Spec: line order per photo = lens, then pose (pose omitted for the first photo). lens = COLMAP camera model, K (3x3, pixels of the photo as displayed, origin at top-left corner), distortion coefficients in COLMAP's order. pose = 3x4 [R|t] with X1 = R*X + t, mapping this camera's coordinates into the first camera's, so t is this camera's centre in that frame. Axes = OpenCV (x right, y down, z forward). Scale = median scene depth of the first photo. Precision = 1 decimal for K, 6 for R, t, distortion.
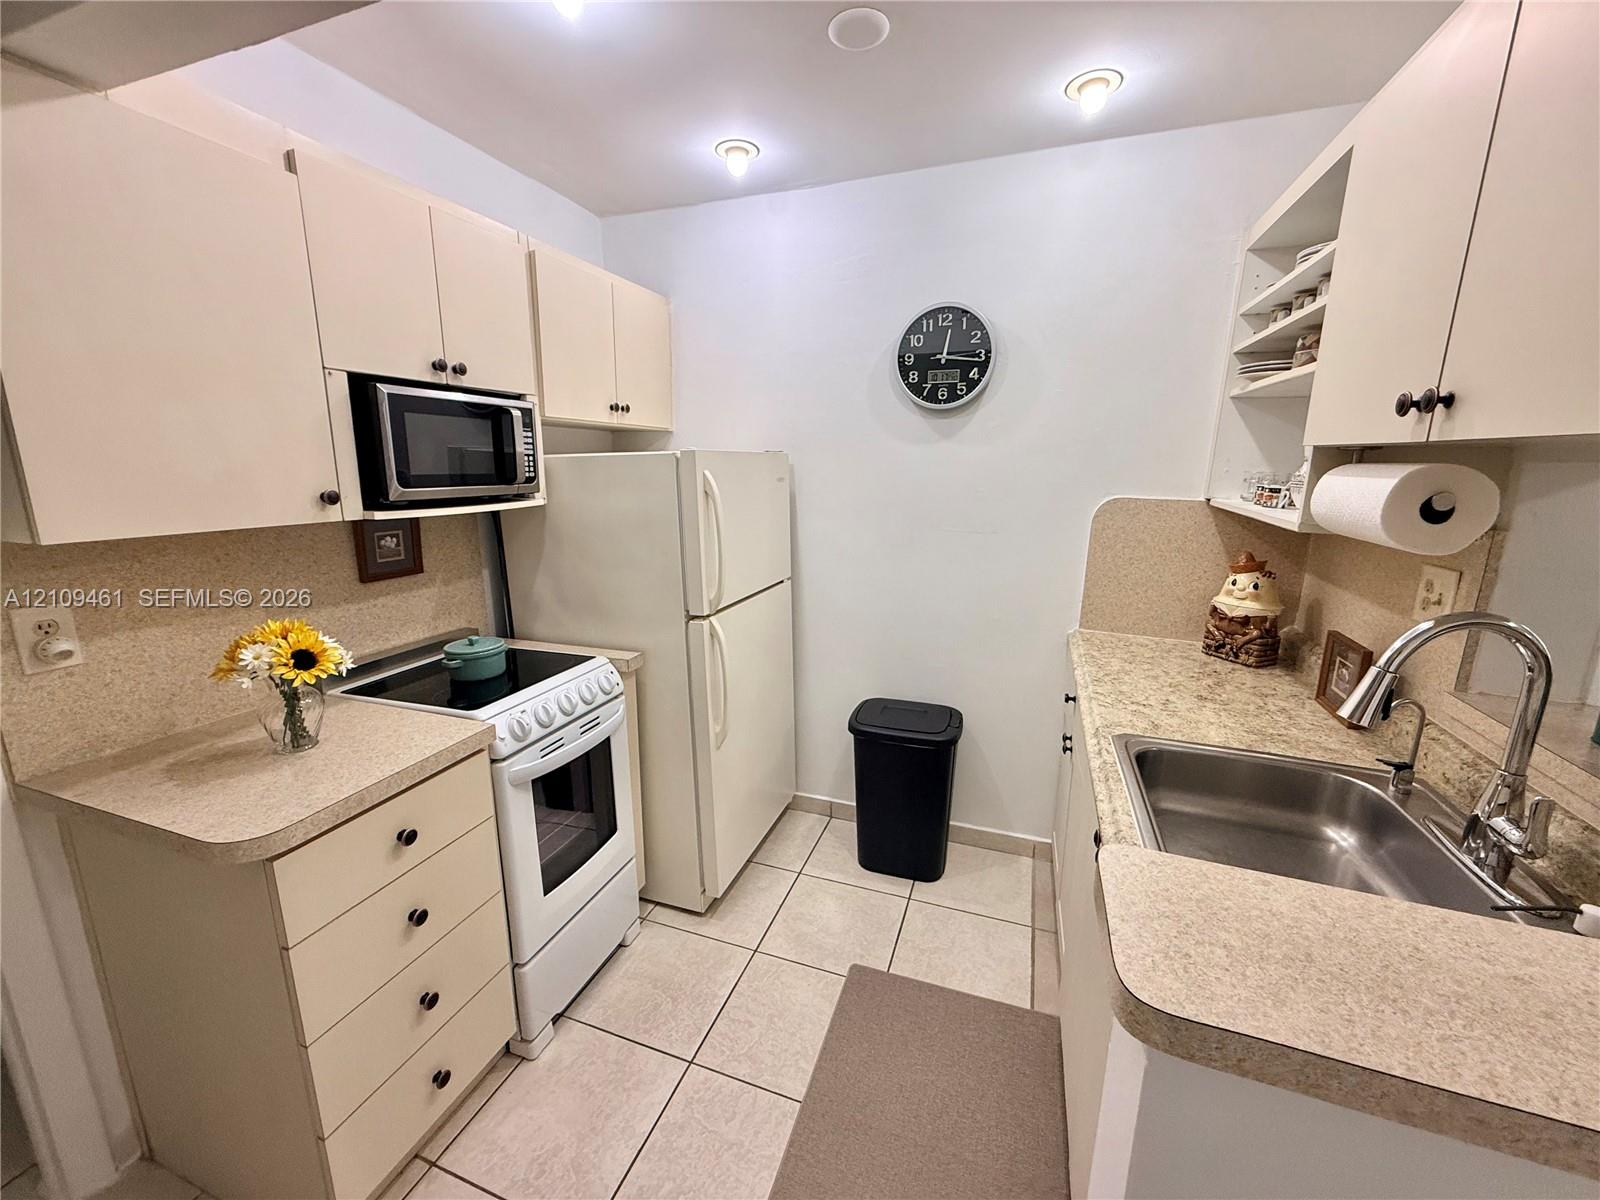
lens RADIAL K [[635.7, 0, 795.8], [0, 635.7, 598.4], [0, 0, 1]] dist [0.000414, -0.000272]
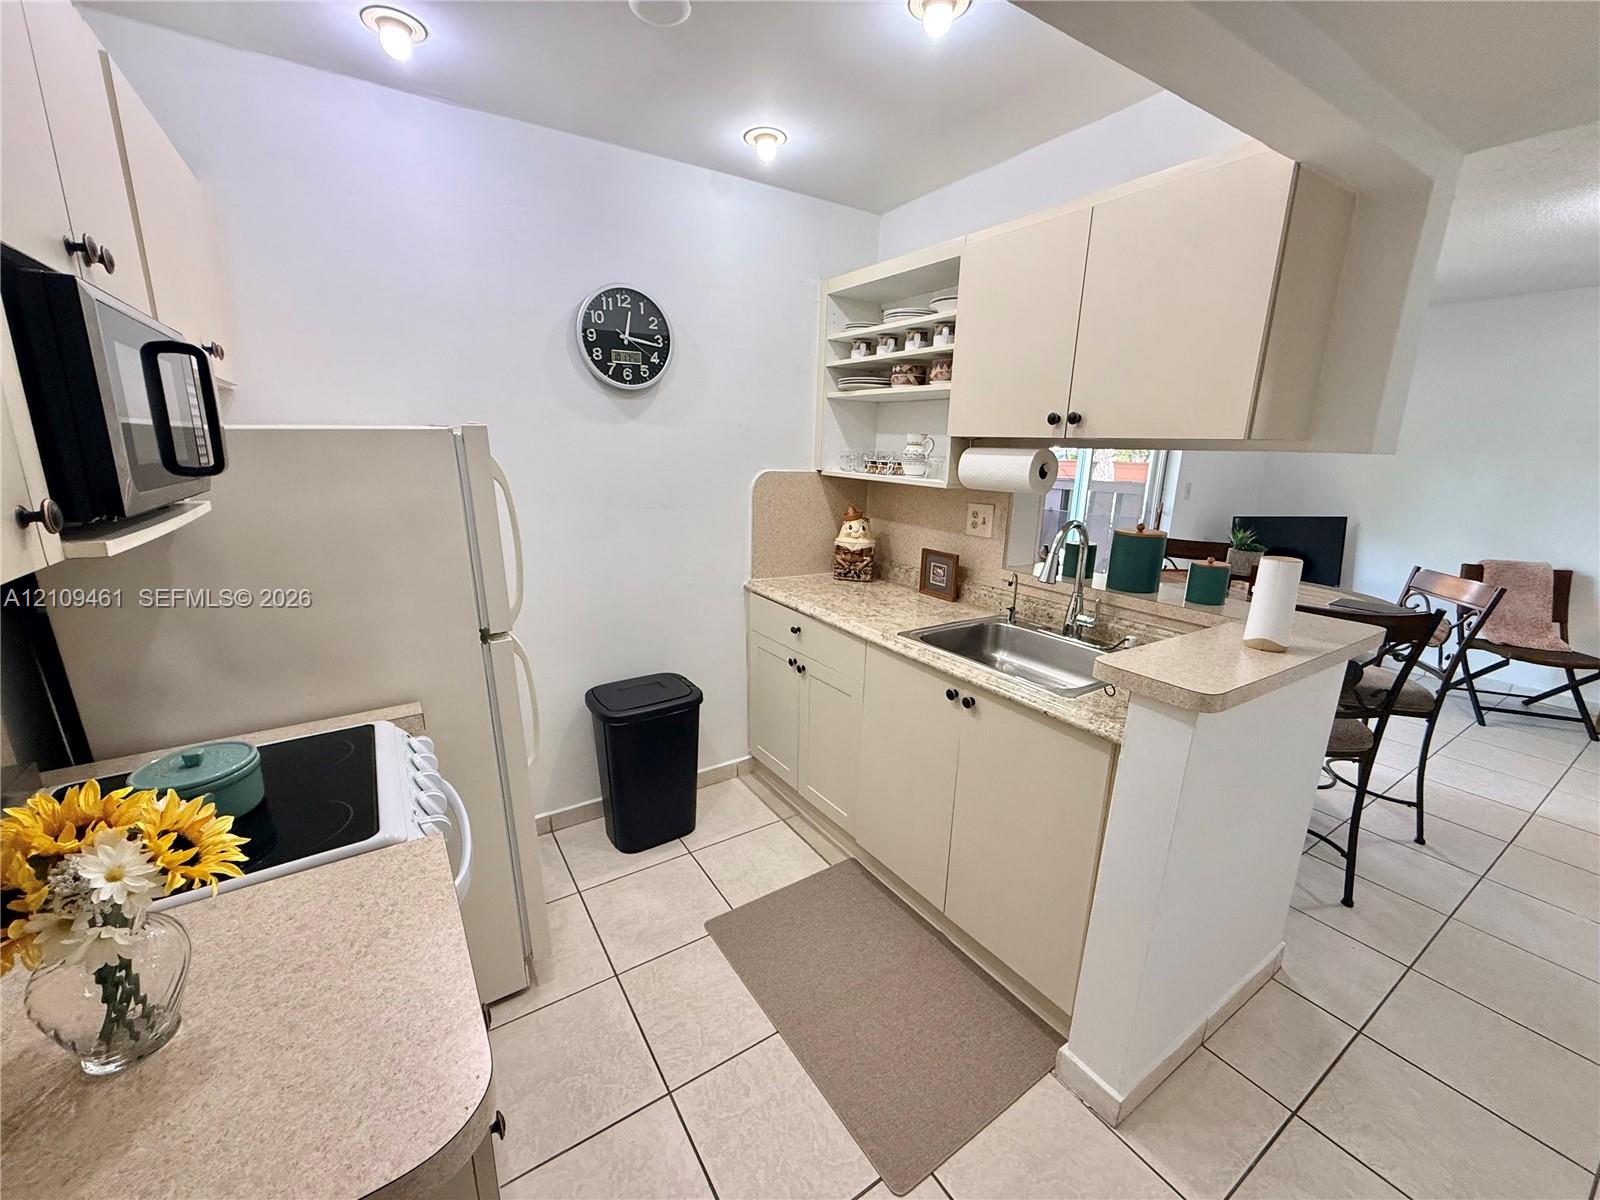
lens RADIAL K [[635.7, 0, 795.8], [0, 635.7, 597.6], [0, 0, 1]] dist [0.000414, -0.000272]
pose [[0.598544, -0.181965, 0.780150, -0.529364], [0.154430, 0.981803, 0.110518, -0.045414], [-0.786064, 0.054328, 0.615753, 0.199017]]
